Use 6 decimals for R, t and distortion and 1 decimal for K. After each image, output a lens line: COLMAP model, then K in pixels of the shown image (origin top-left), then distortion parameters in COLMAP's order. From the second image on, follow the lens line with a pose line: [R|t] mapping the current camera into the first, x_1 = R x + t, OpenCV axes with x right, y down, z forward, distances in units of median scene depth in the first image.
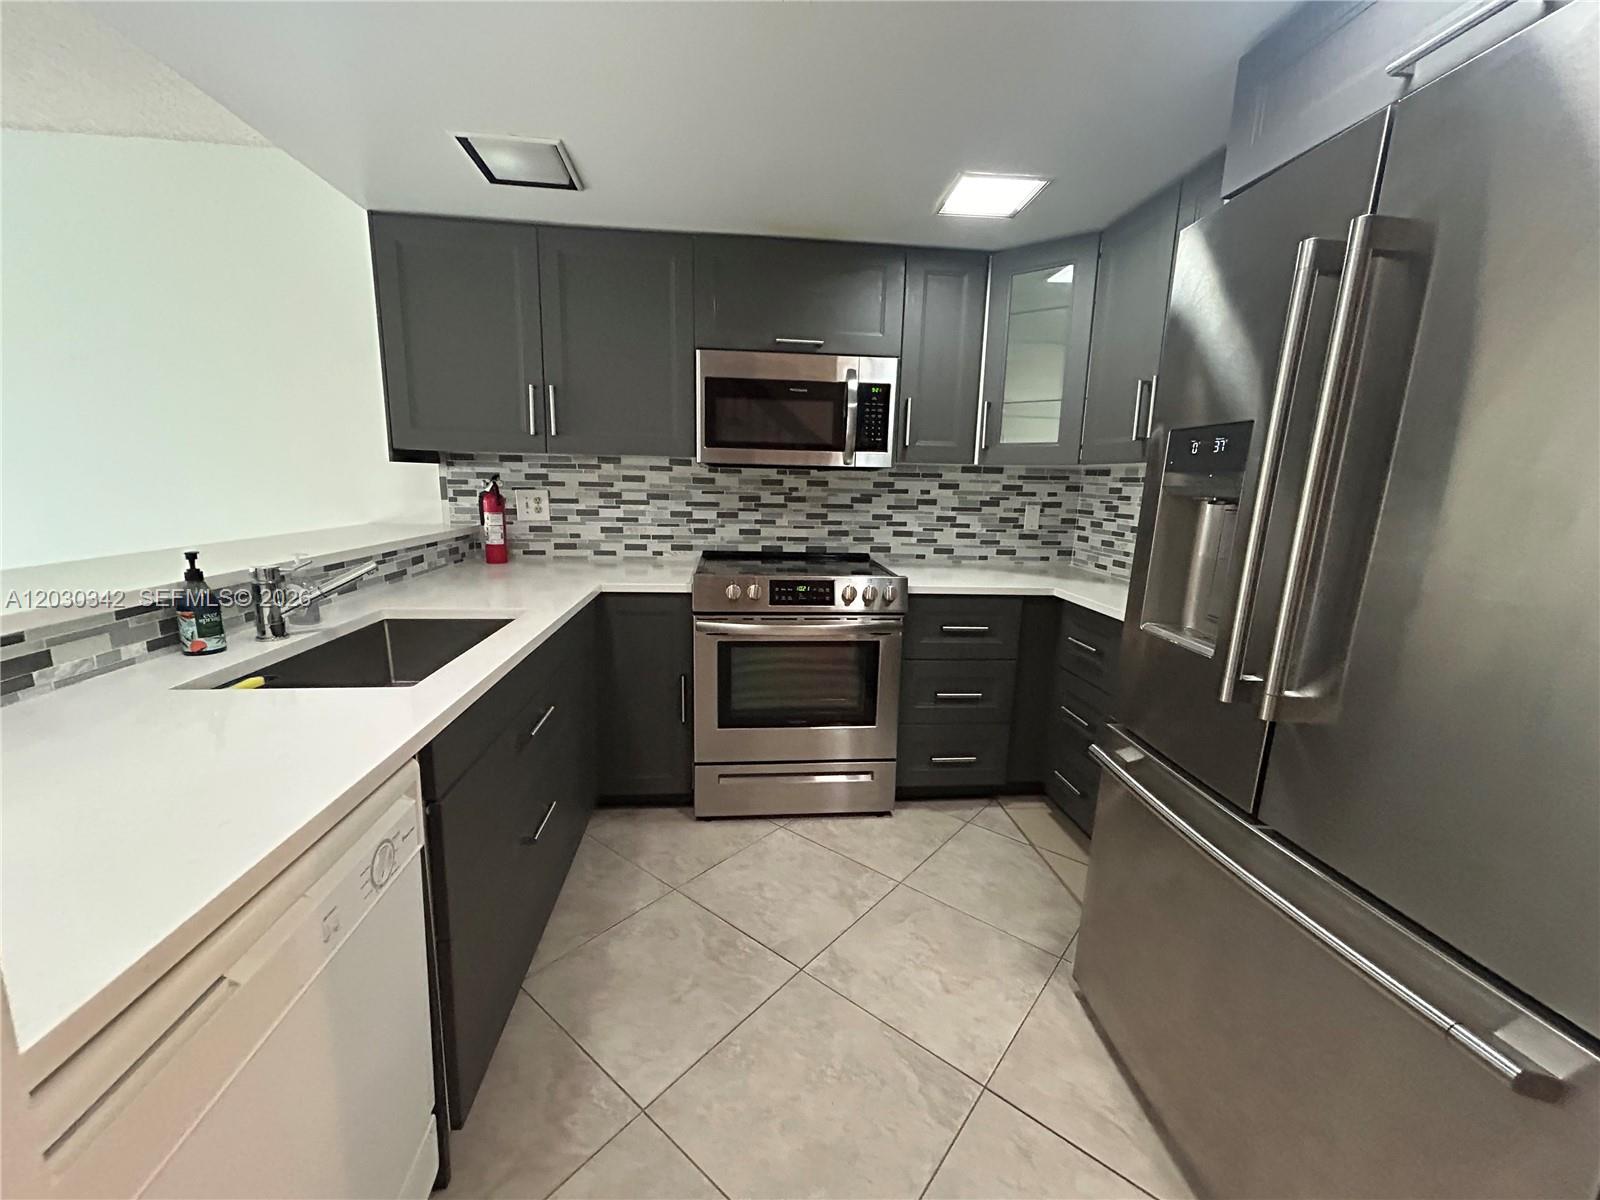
lens RADIAL K [[644.6, 0, 797.0], [0, 644.6, 601.5], [0, 0, 1]] dist [0.001834, 0.000393]
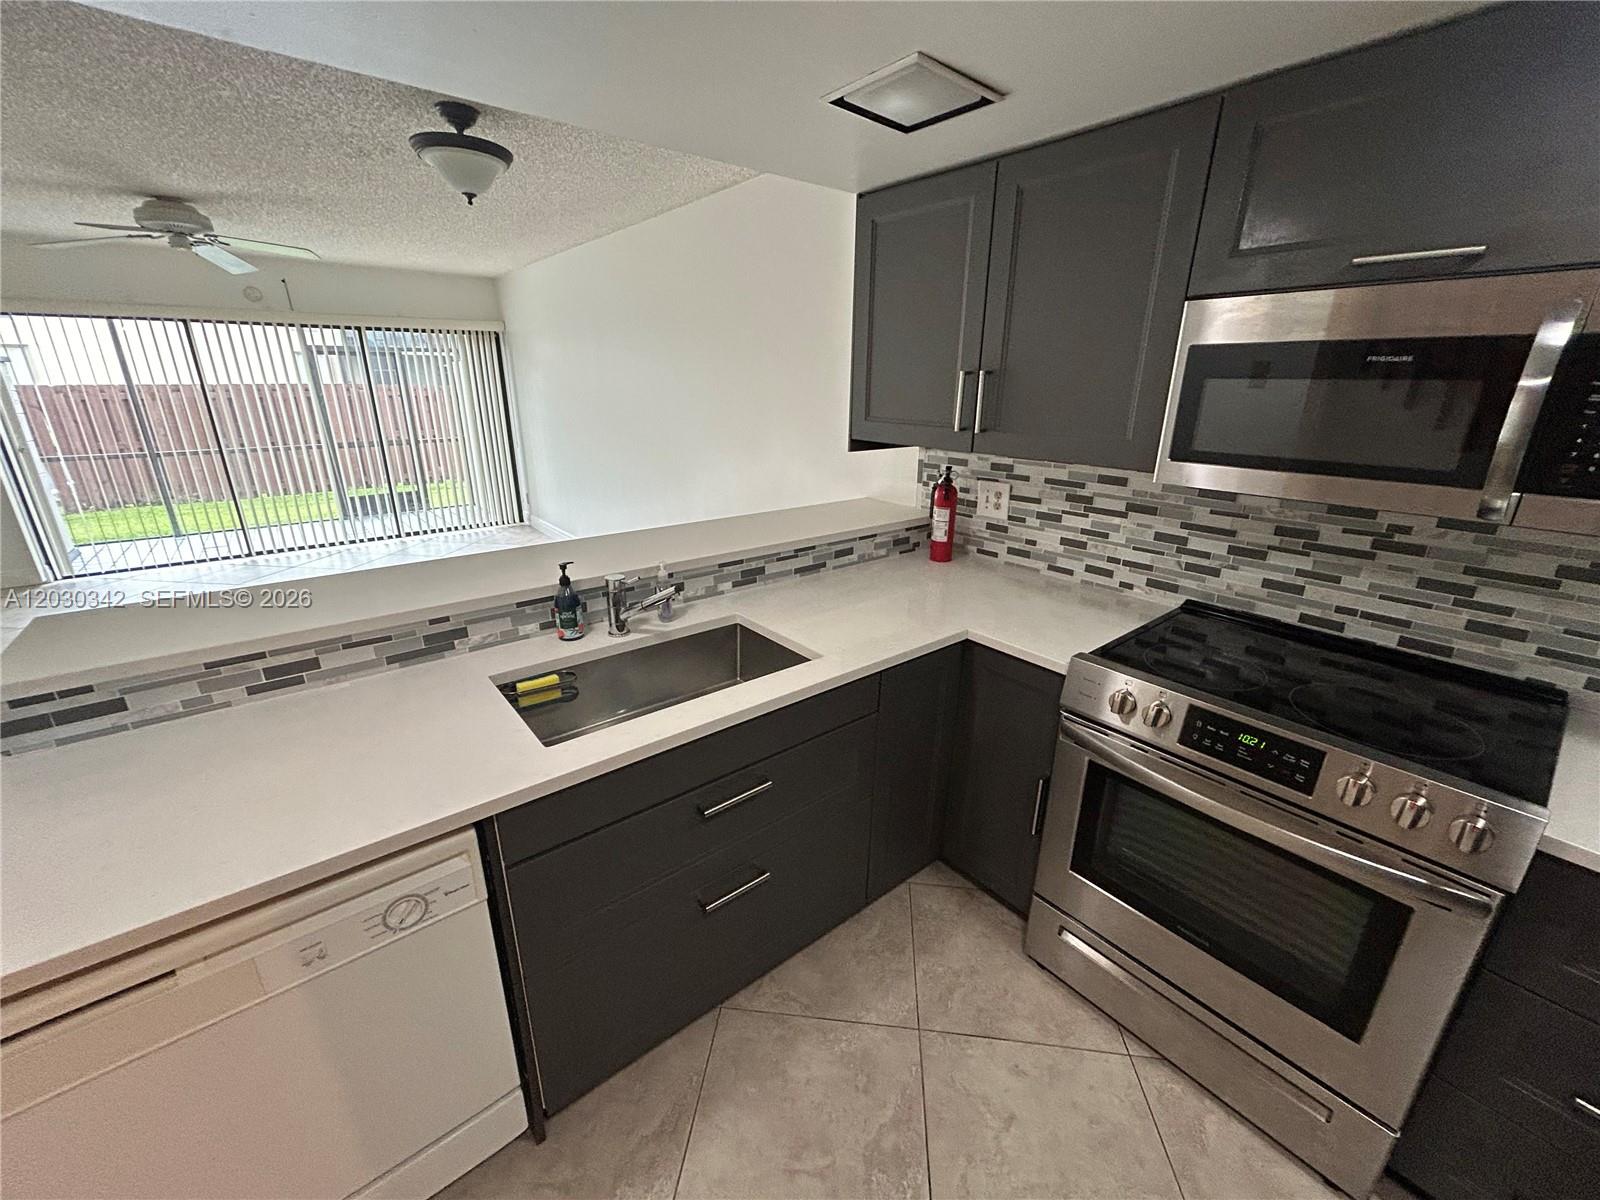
lens RADIAL K [[644.6, 0, 797.0], [0, 644.6, 601.5], [0, 0, 1]] dist [0.001834, 0.000393]
pose [[0.543771, 0.255508, -0.799393, 0.169544], [-0.151830, 0.966760, 0.205724, -0.154056], [0.825385, 0.009505, 0.564490, 0.296329]]
